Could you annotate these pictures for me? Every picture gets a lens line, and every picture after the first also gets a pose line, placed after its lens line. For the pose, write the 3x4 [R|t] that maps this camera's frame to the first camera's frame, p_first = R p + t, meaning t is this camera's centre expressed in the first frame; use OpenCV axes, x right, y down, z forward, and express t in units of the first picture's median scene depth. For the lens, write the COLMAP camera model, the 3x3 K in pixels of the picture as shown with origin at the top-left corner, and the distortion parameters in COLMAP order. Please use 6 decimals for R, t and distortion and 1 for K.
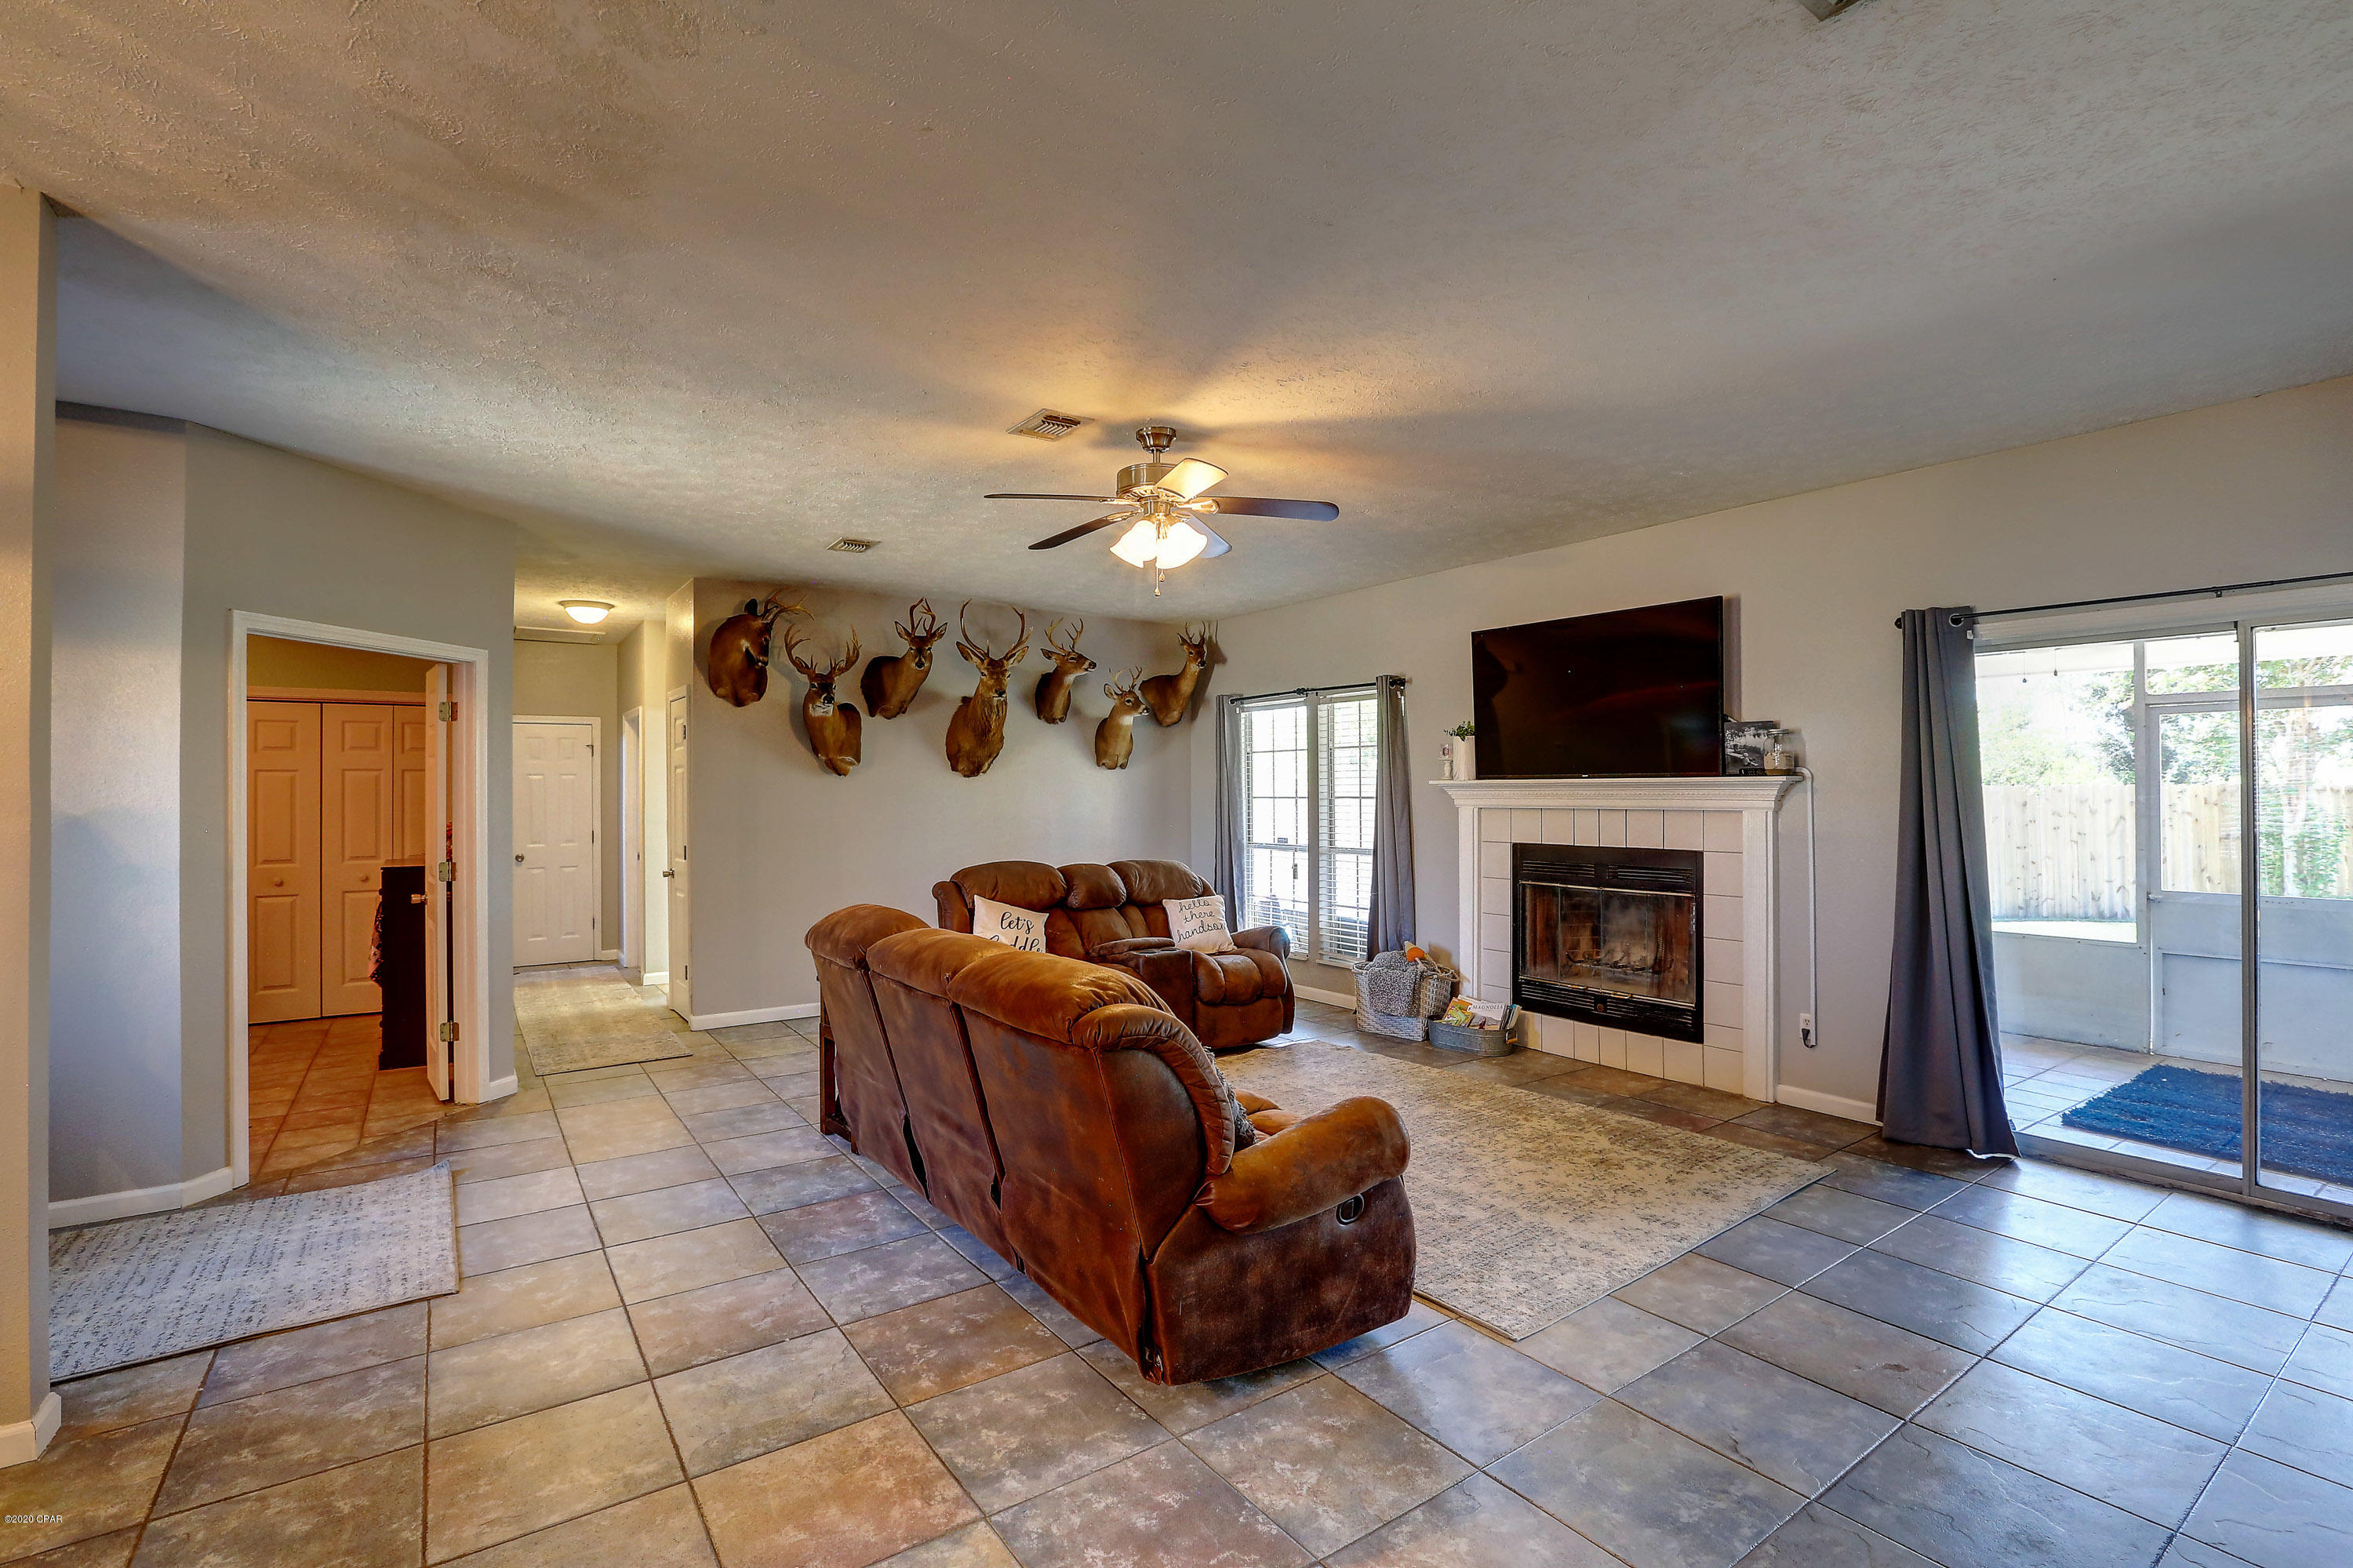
lens RADIAL K [[1070.2, 0, 1186.4], [0, 1070.2, 789.1], [0, 0, 1]] dist [-0.044666, 0.013243]
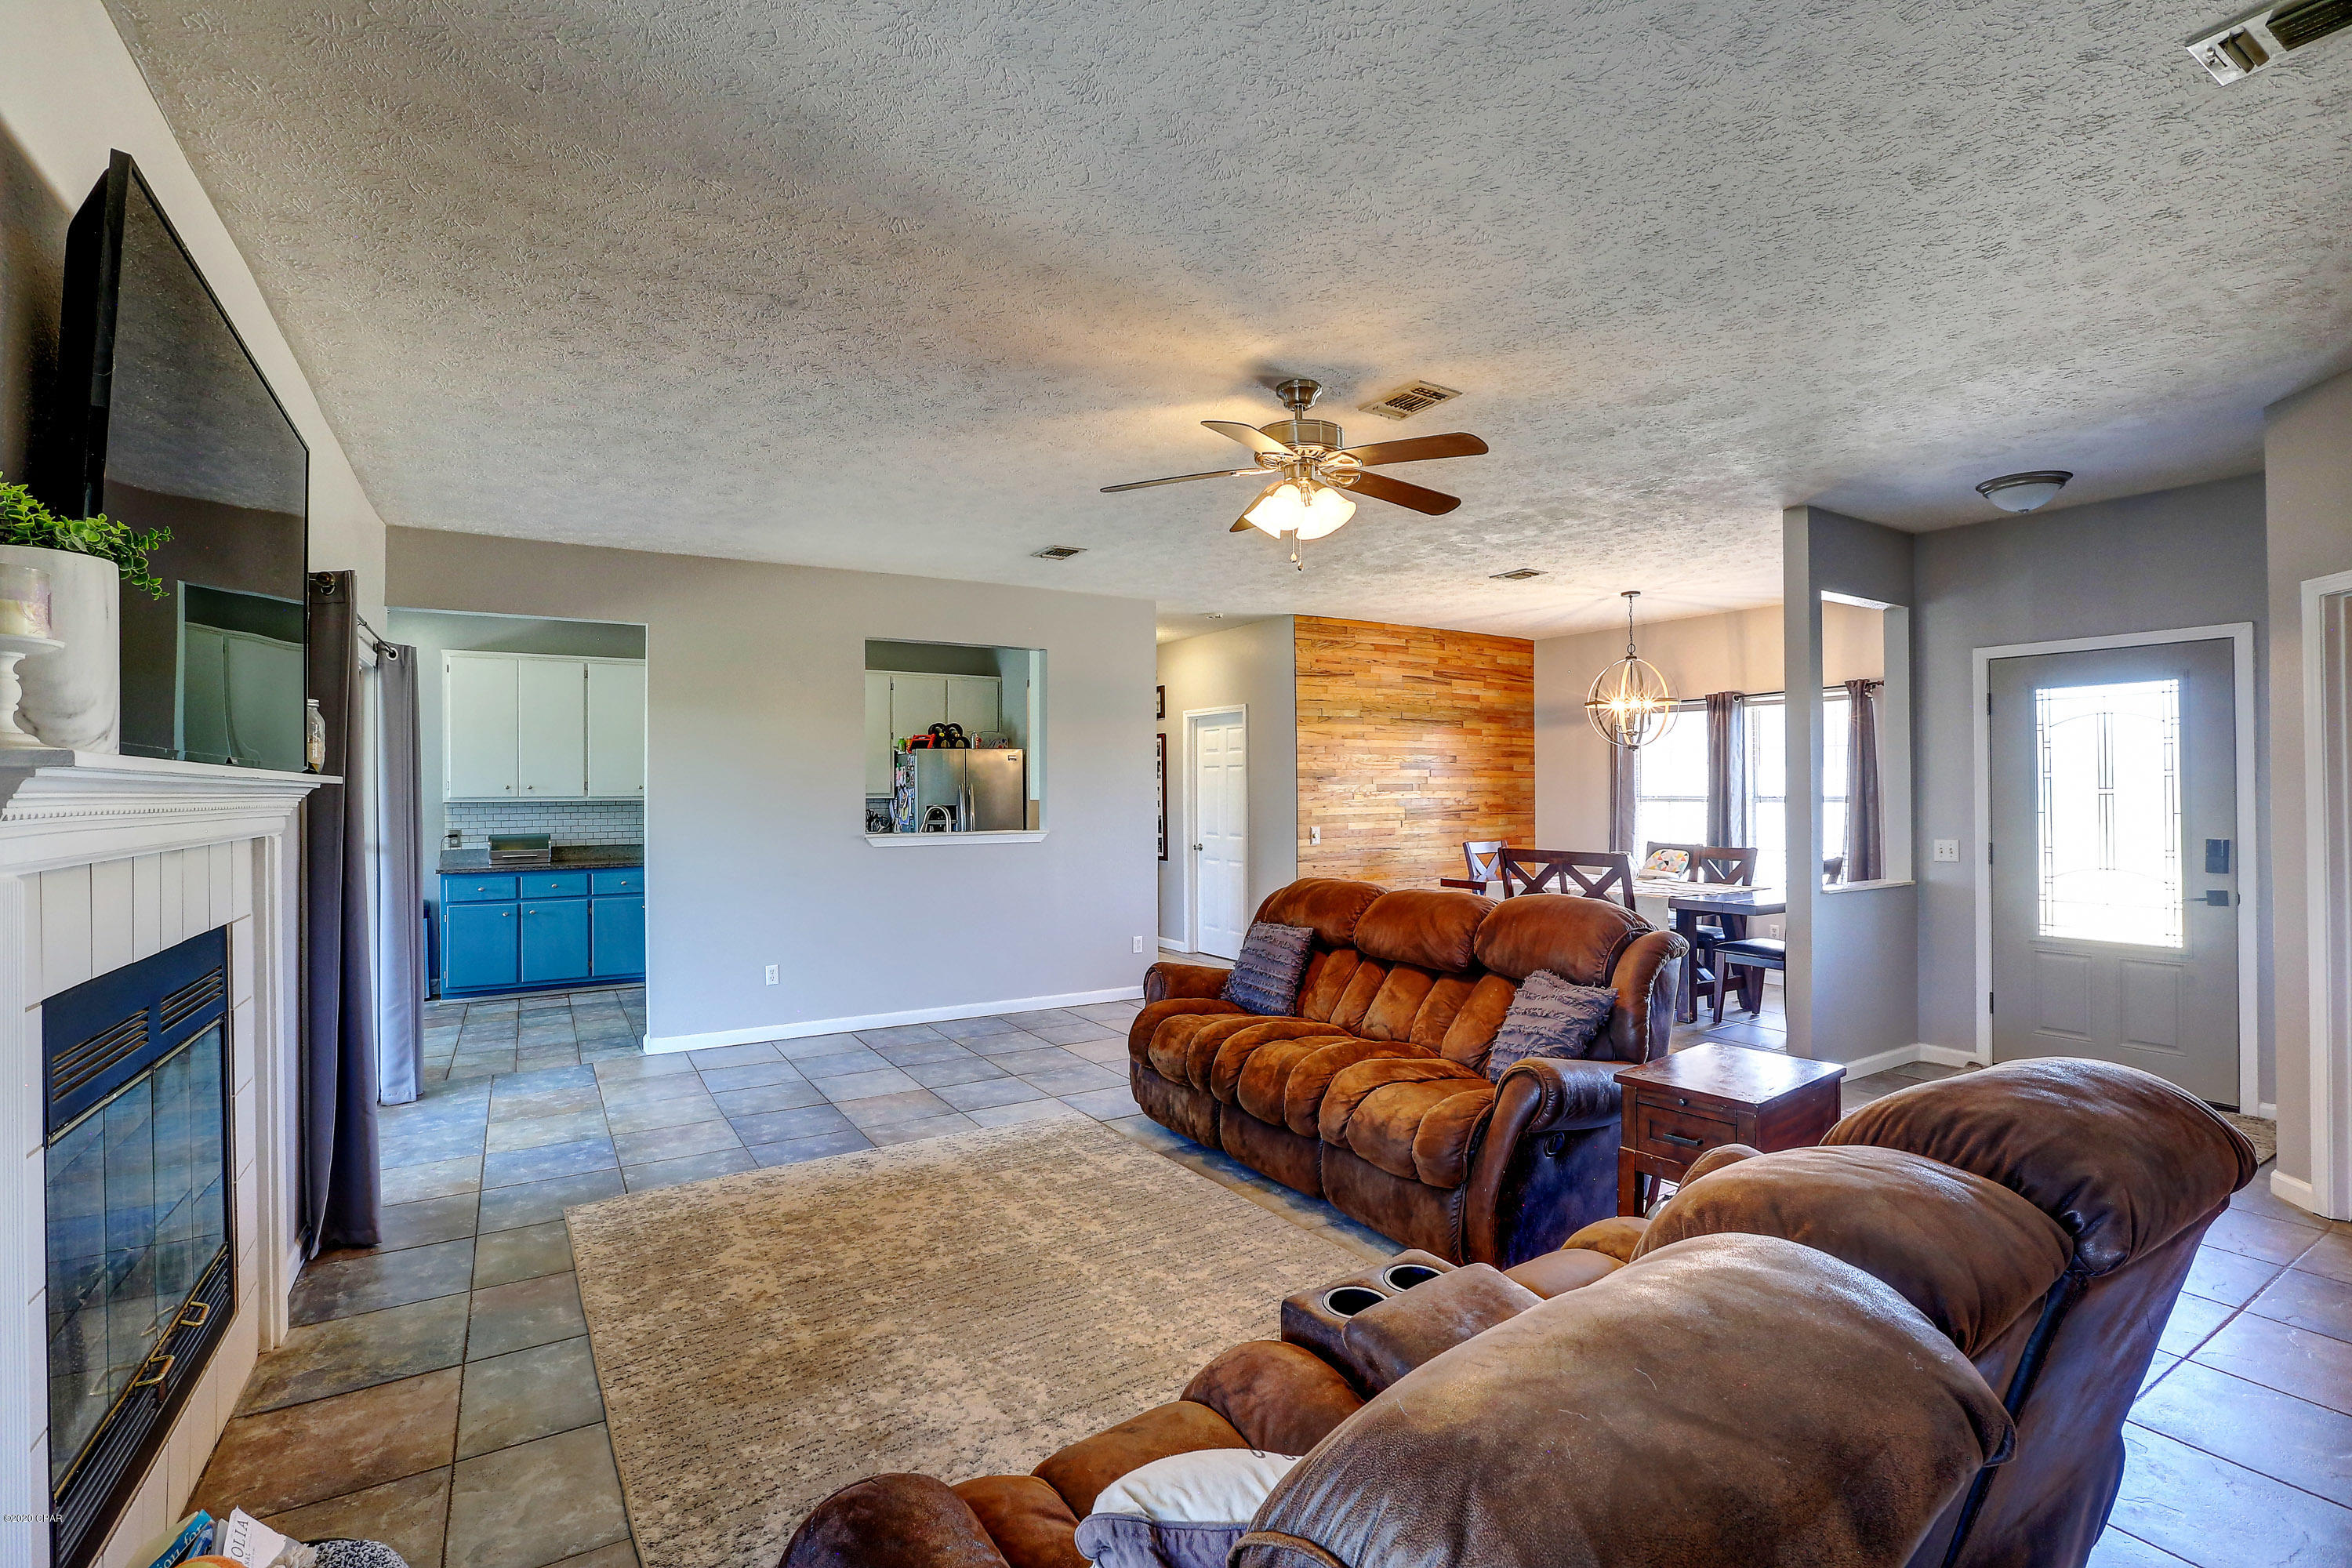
lens RADIAL K [[1069.7, 0, 1167.3], [0, 1069.7, 780.9], [0, 0, 1]] dist [-0.044666, 0.013243]
pose [[-0.996879, 0.010437, 0.078255, 0.014246], [0.009980, 0.999931, -0.006229, -0.000801], [-0.078314, -0.005429, -0.996914, 1.664086]]
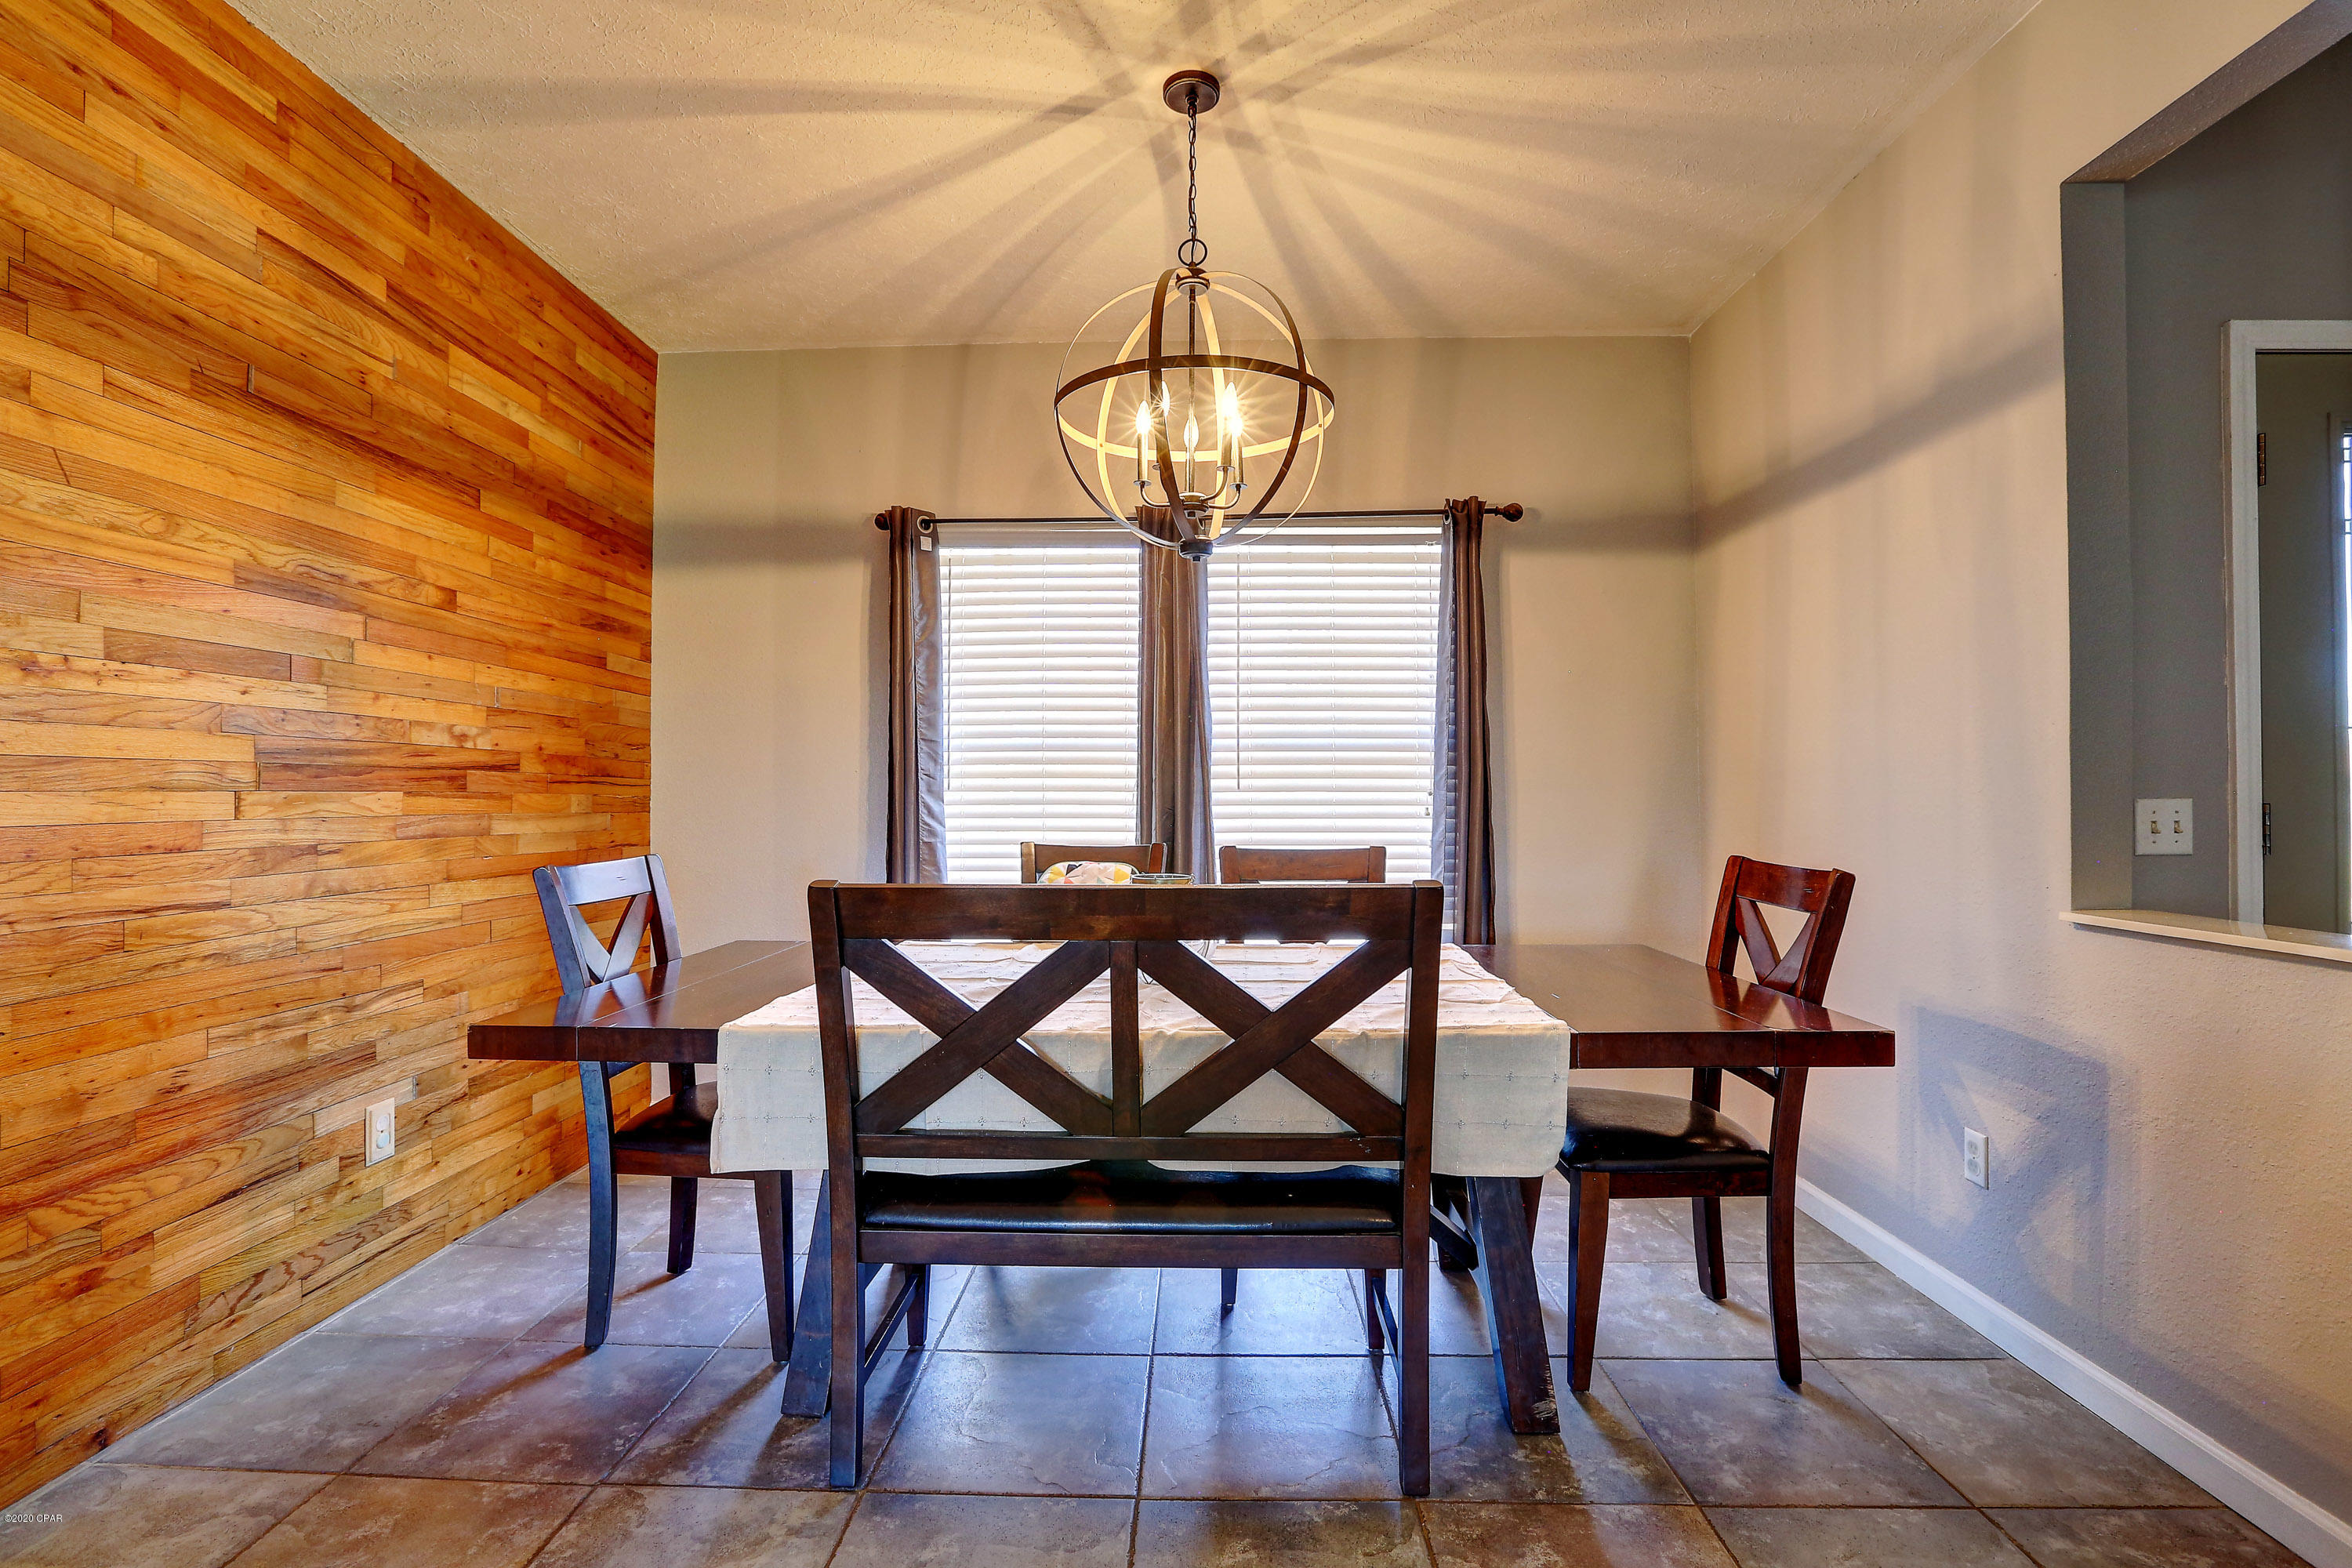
lens RADIAL K [[1069.7, 0, 1188.8], [0, 1069.7, 783.4], [0, 0, 1]] dist [-0.044666, 0.013243]
pose [[-0.603989, -0.003587, -0.796984, -0.048015], [0.001973, 0.999980, -0.005996, 0.024621], [0.796990, -0.005194, -0.603970, 1.130316]]
